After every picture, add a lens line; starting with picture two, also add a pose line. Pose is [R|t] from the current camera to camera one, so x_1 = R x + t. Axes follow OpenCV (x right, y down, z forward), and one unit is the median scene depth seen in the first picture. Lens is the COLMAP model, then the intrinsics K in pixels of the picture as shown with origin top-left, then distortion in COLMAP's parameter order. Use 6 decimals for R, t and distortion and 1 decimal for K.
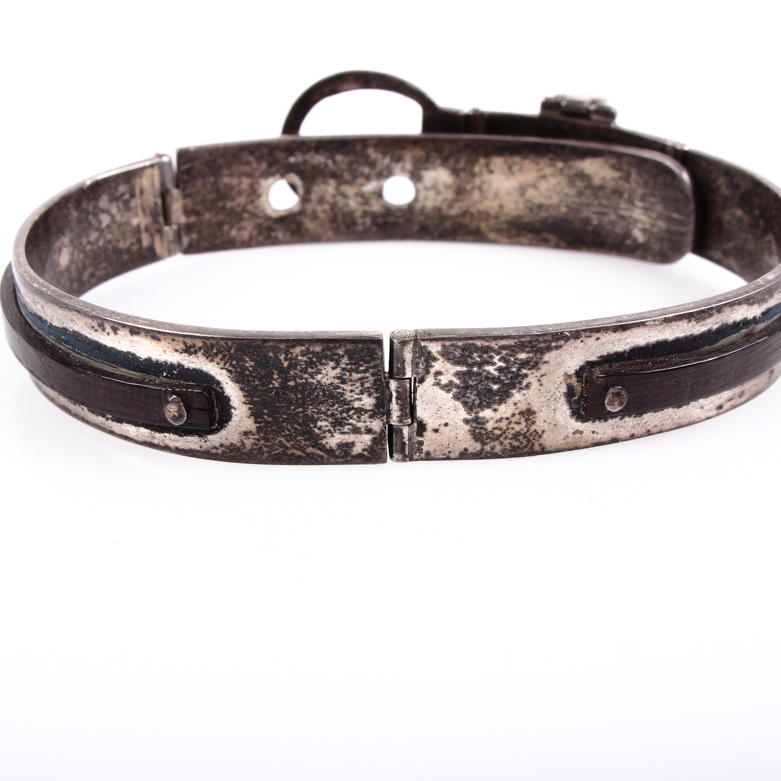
lens RADIAL K [[1517.0, 0, 390.5], [0, 1517.0, 390.5], [0, 0, 1]] dist [-0.173262, 0.008220]
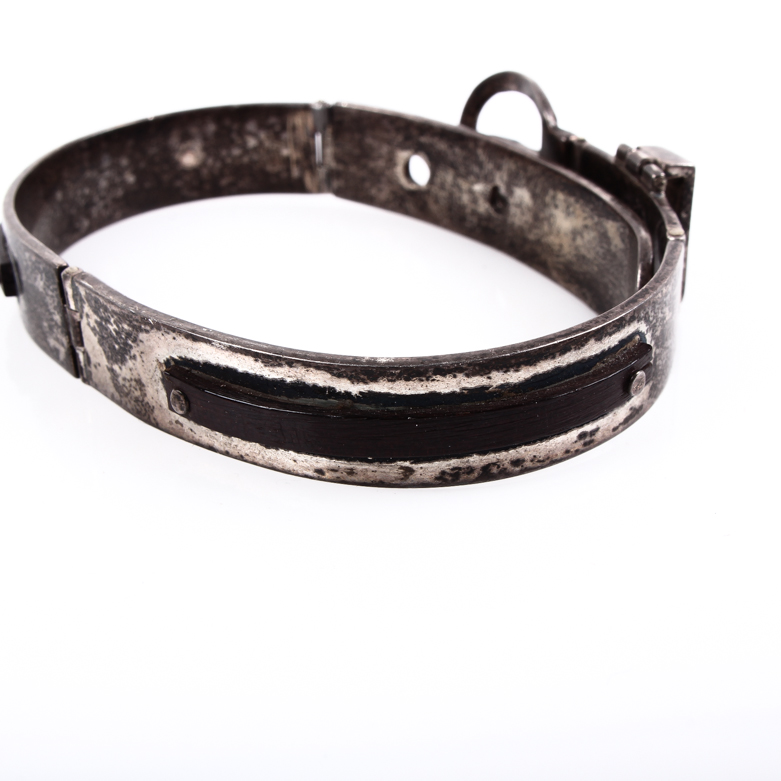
lens RADIAL K [[1517.0, 0, 390.5], [0, 1517.0, 390.5], [0, 0, 1]] dist [-0.173262, 0.008220]
pose [[0.566150, 0.371393, -0.735895, 0.745039], [-0.341651, 0.918181, 0.200545, -0.194157], [0.750166, 0.137881, 0.646715, 0.336959]]
